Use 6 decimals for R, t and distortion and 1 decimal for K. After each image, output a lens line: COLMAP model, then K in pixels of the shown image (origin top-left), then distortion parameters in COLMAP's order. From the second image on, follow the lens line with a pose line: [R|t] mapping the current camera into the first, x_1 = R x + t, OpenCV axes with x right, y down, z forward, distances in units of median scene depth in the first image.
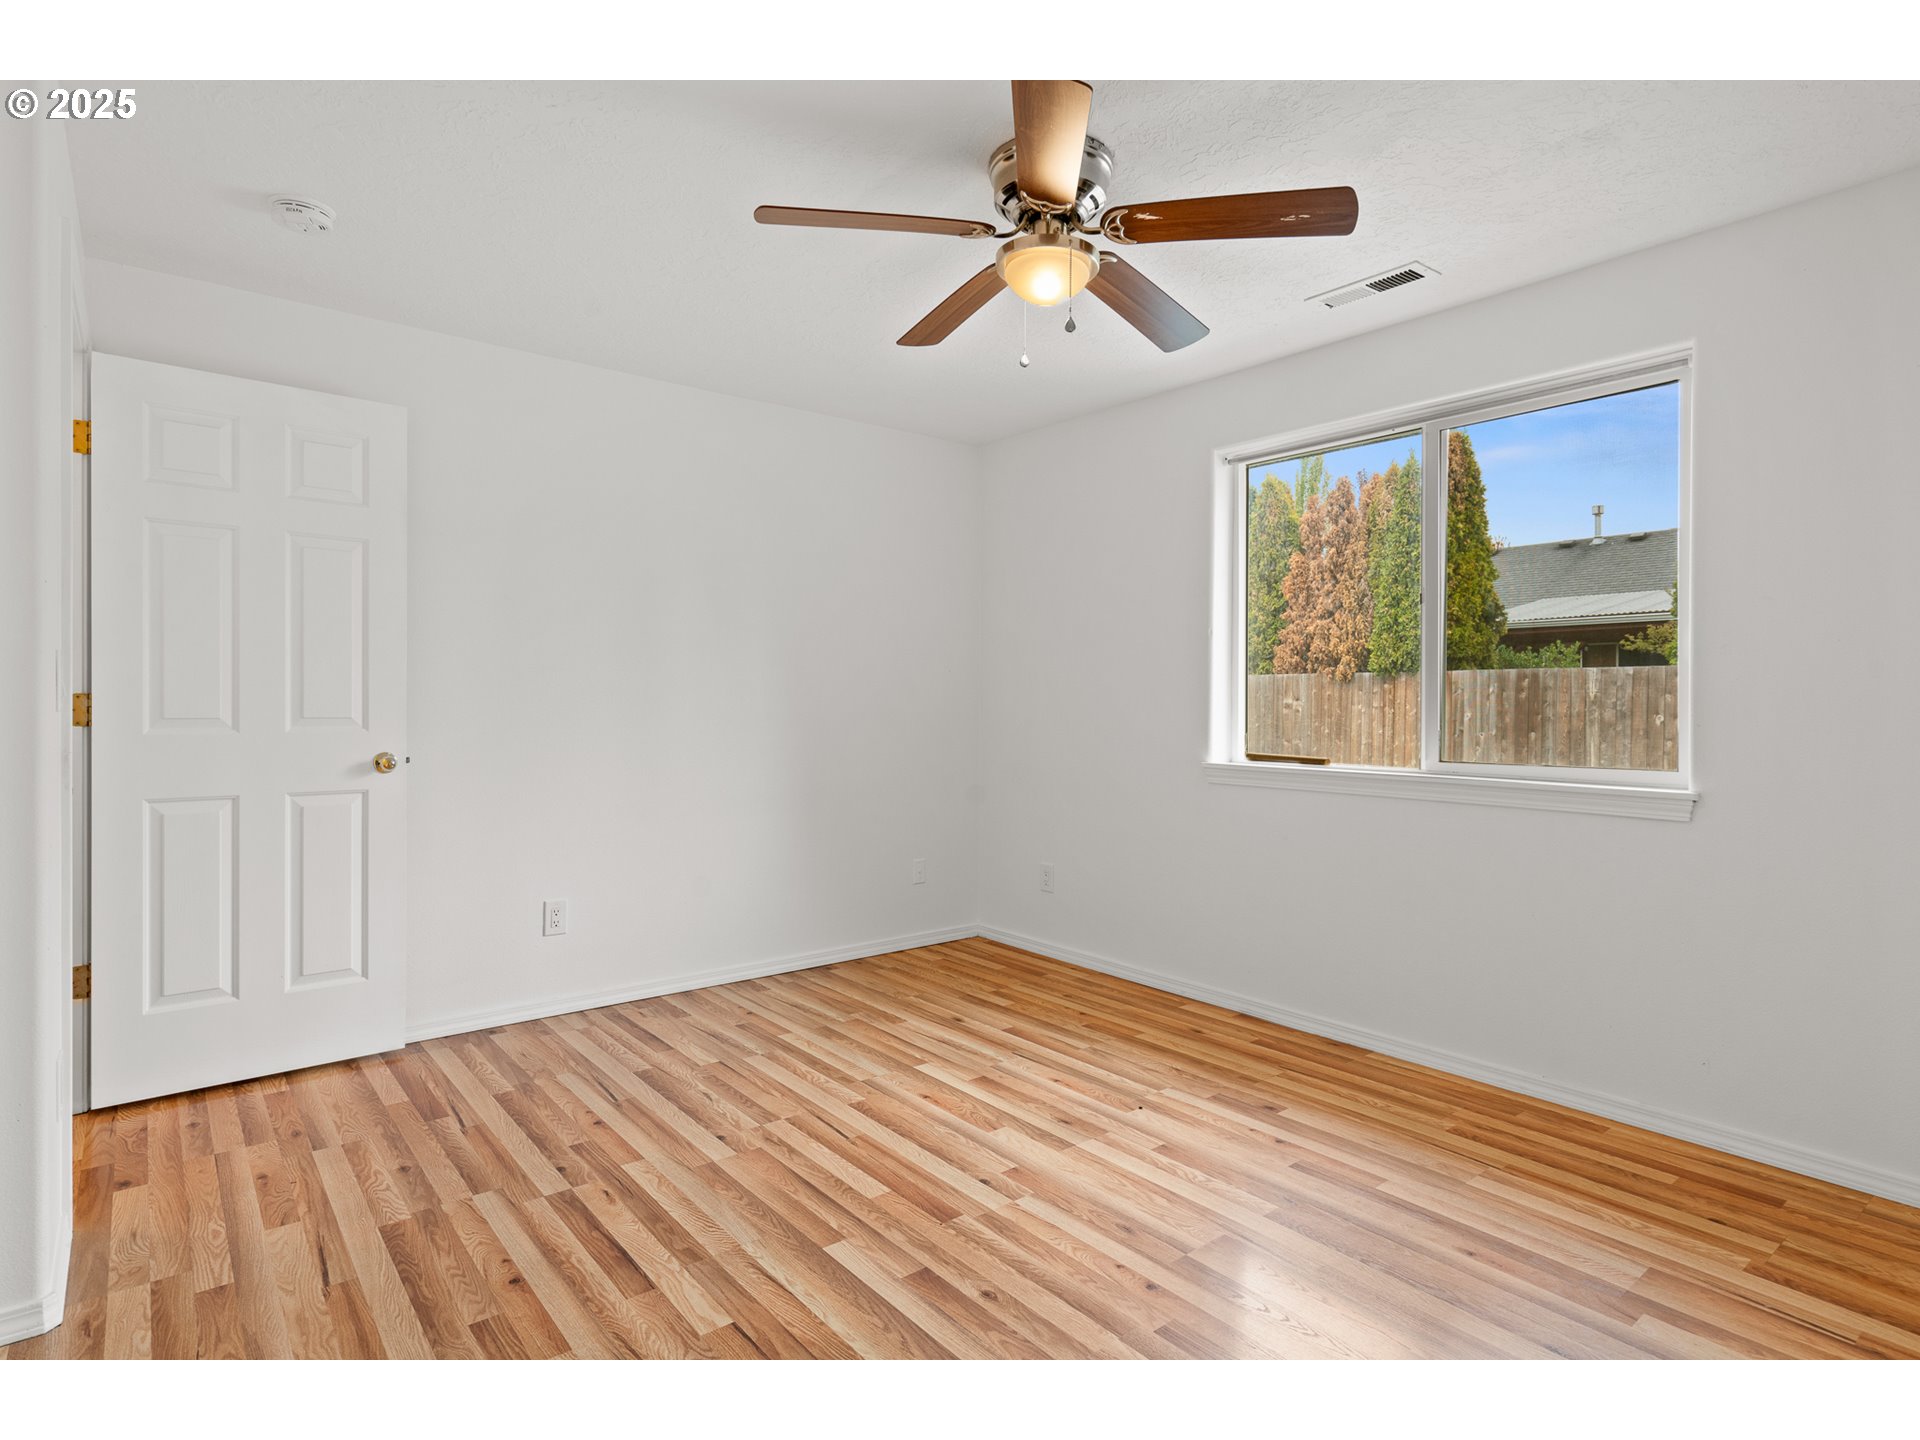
lens RADIAL K [[1012.3, 0, 983.3], [0, 1012.3, 701.2], [0, 0, 1]] dist [-0.004649, 0.002753]
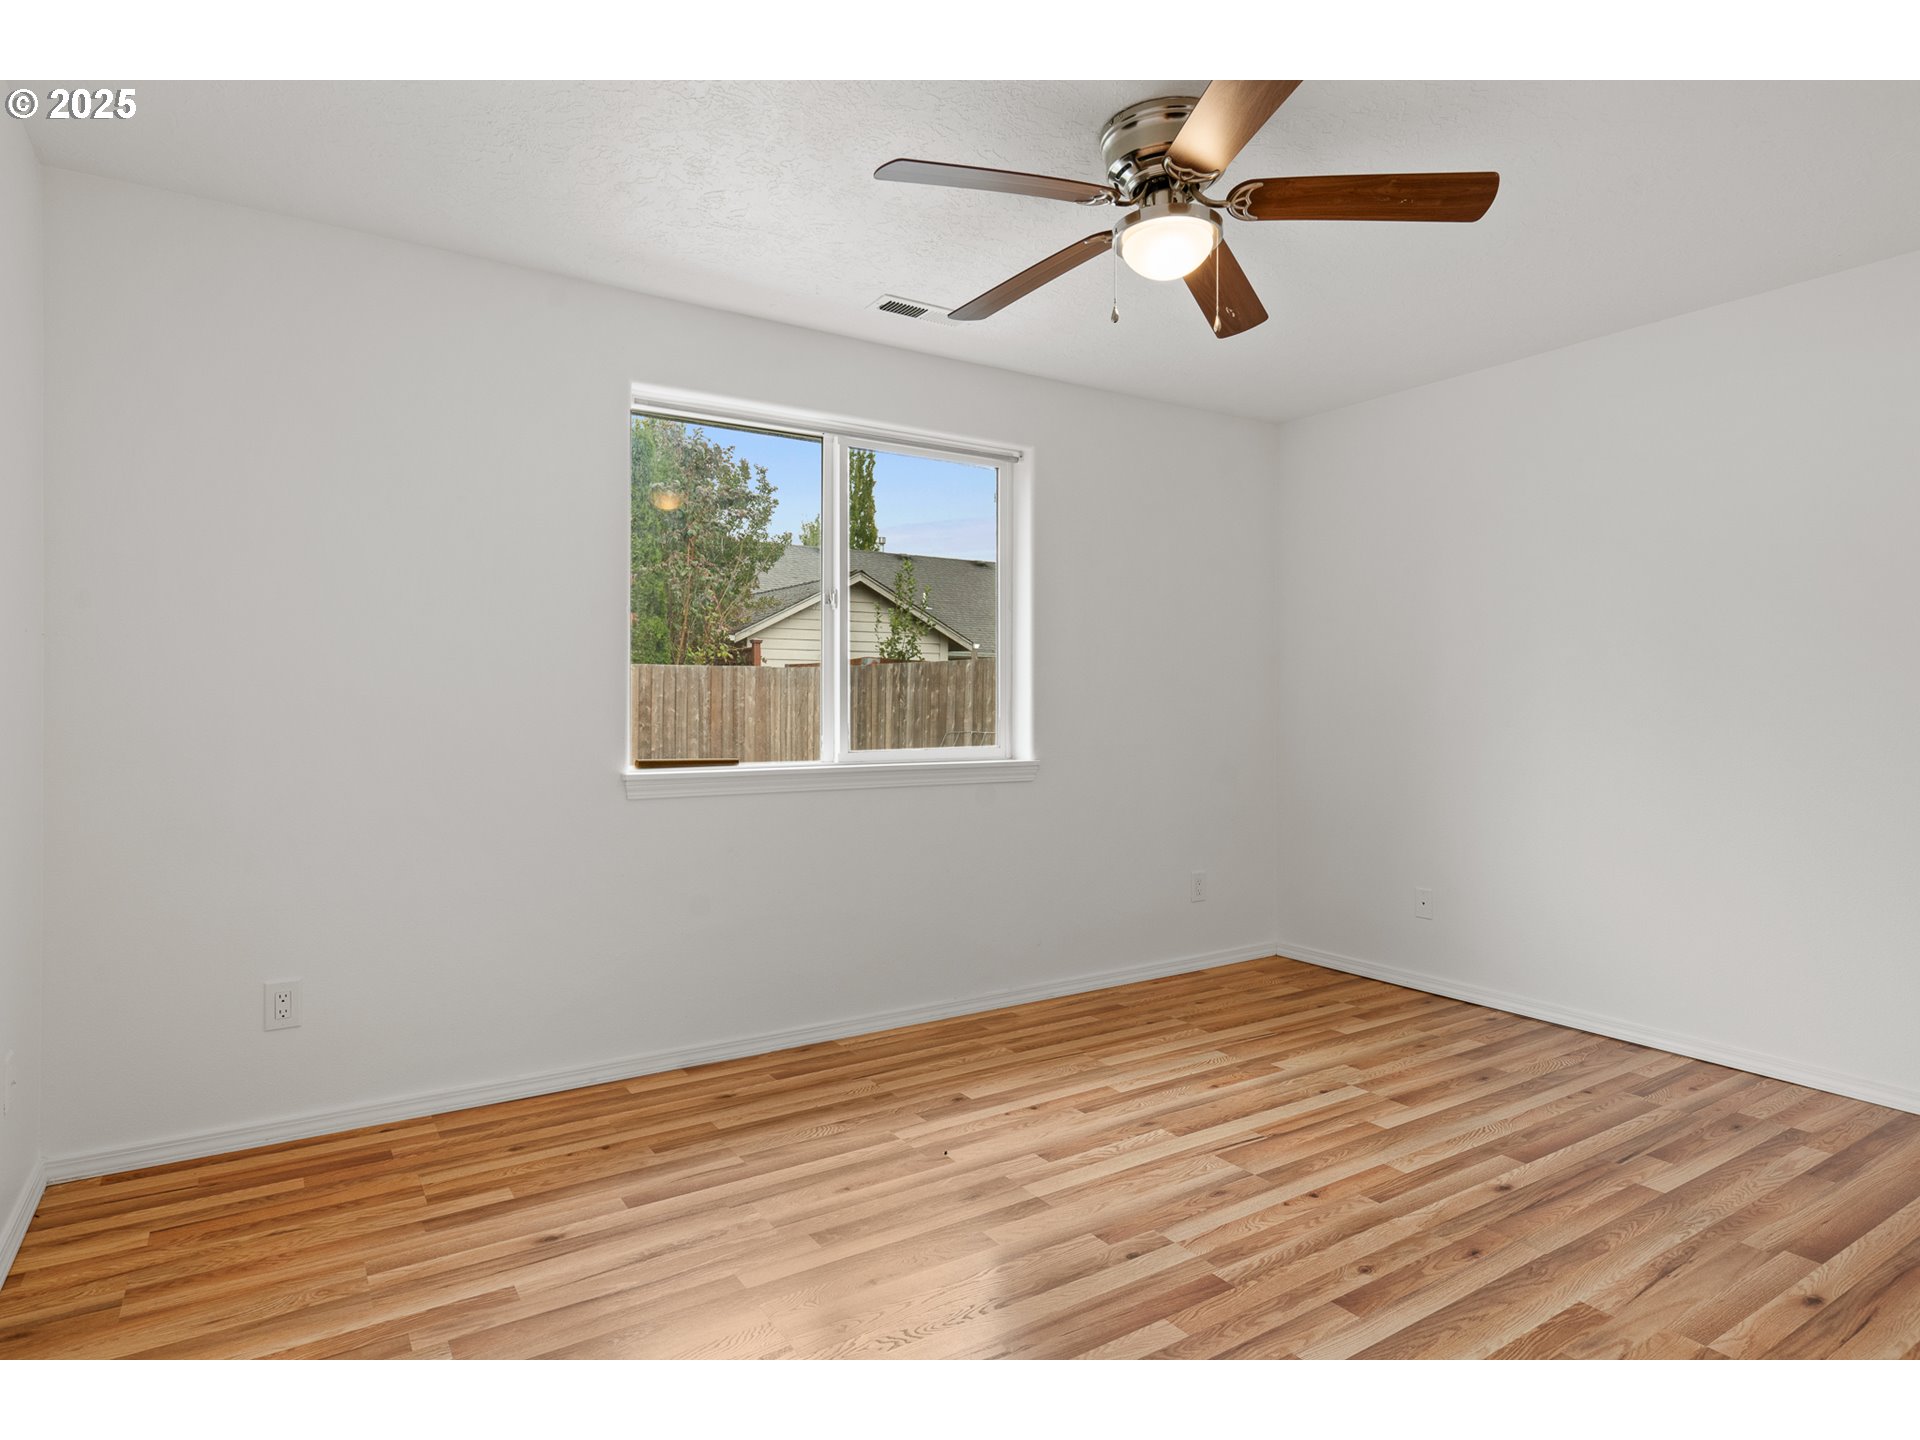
lens RADIAL K [[1012.3, 0, 1002.5], [0, 1012.3, 702.6], [0, 0, 1]] dist [-0.004649, 0.002753]
pose [[0.120854, -0.003394, 0.992665, -0.789093], [-0.002265, 0.999991, 0.003695, 0.001088], [-0.992668, -0.002695, 0.120845, 0.919546]]
